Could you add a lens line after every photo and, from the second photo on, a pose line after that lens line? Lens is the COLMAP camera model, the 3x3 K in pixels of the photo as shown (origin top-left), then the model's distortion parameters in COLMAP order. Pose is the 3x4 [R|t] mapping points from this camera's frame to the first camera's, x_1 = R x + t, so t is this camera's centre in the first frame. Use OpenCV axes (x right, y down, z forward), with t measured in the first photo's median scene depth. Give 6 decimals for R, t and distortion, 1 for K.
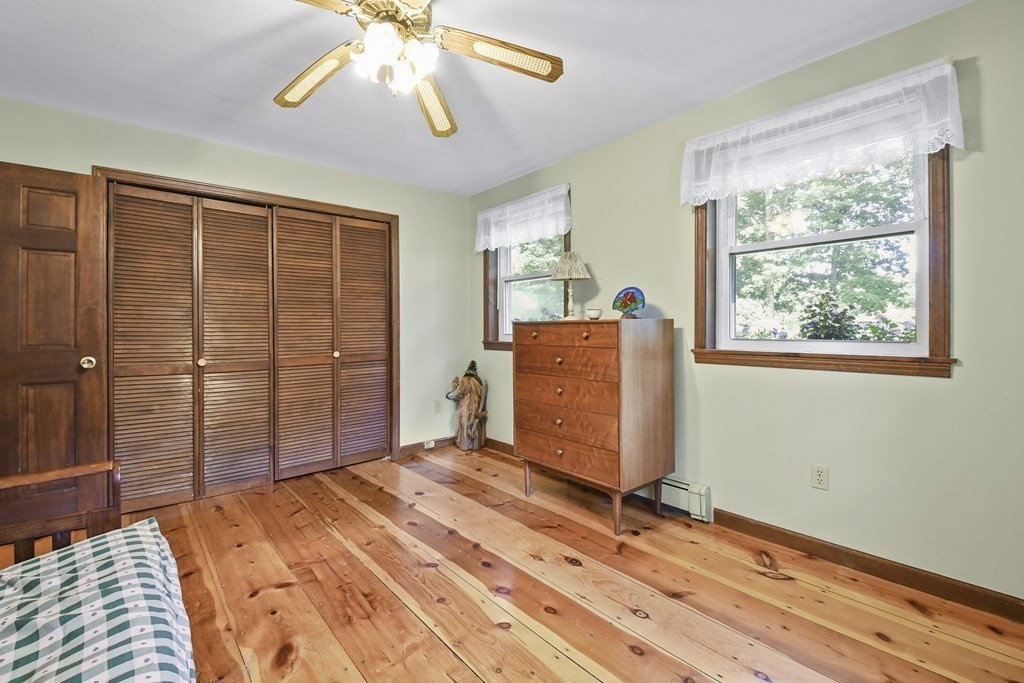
lens RADIAL K [[448.8, 0, 503.1], [0, 448.8, 331.0], [0, 0, 1]] dist [0.015349, -0.013264]
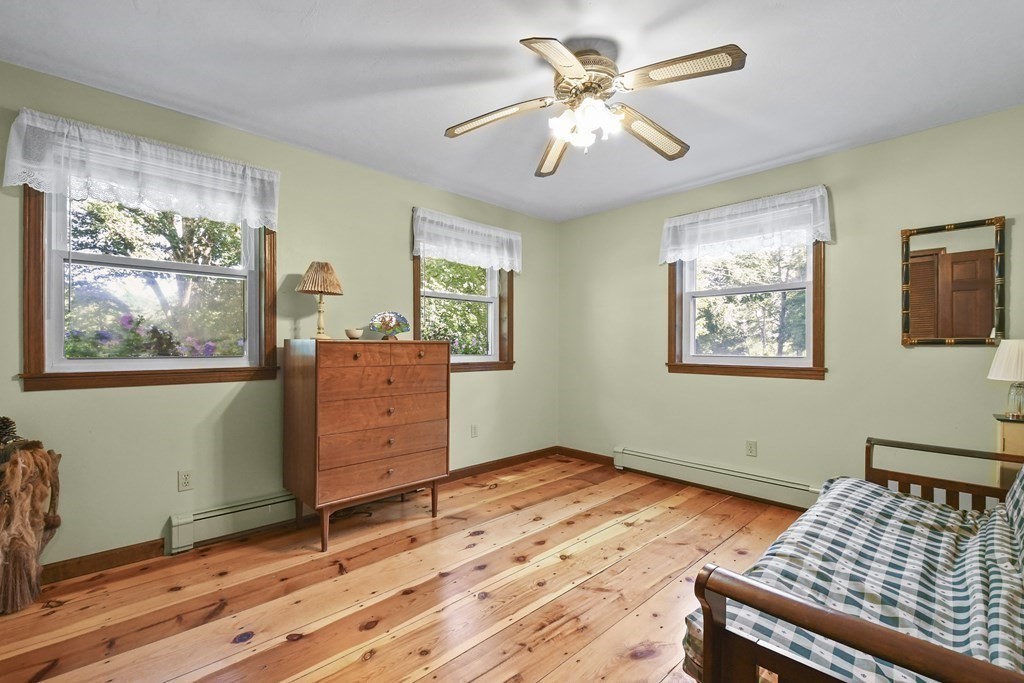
lens RADIAL K [[448.8, 0, 502.3], [0, 448.8, 347.0], [0, 0, 1]] dist [0.015349, -0.013264]
pose [[-0.057913, 0.001563, 0.998320, -1.091950], [0.006362, 0.999979, -0.001197, -0.007676], [-0.998301, 0.006282, -0.057922, 0.986229]]
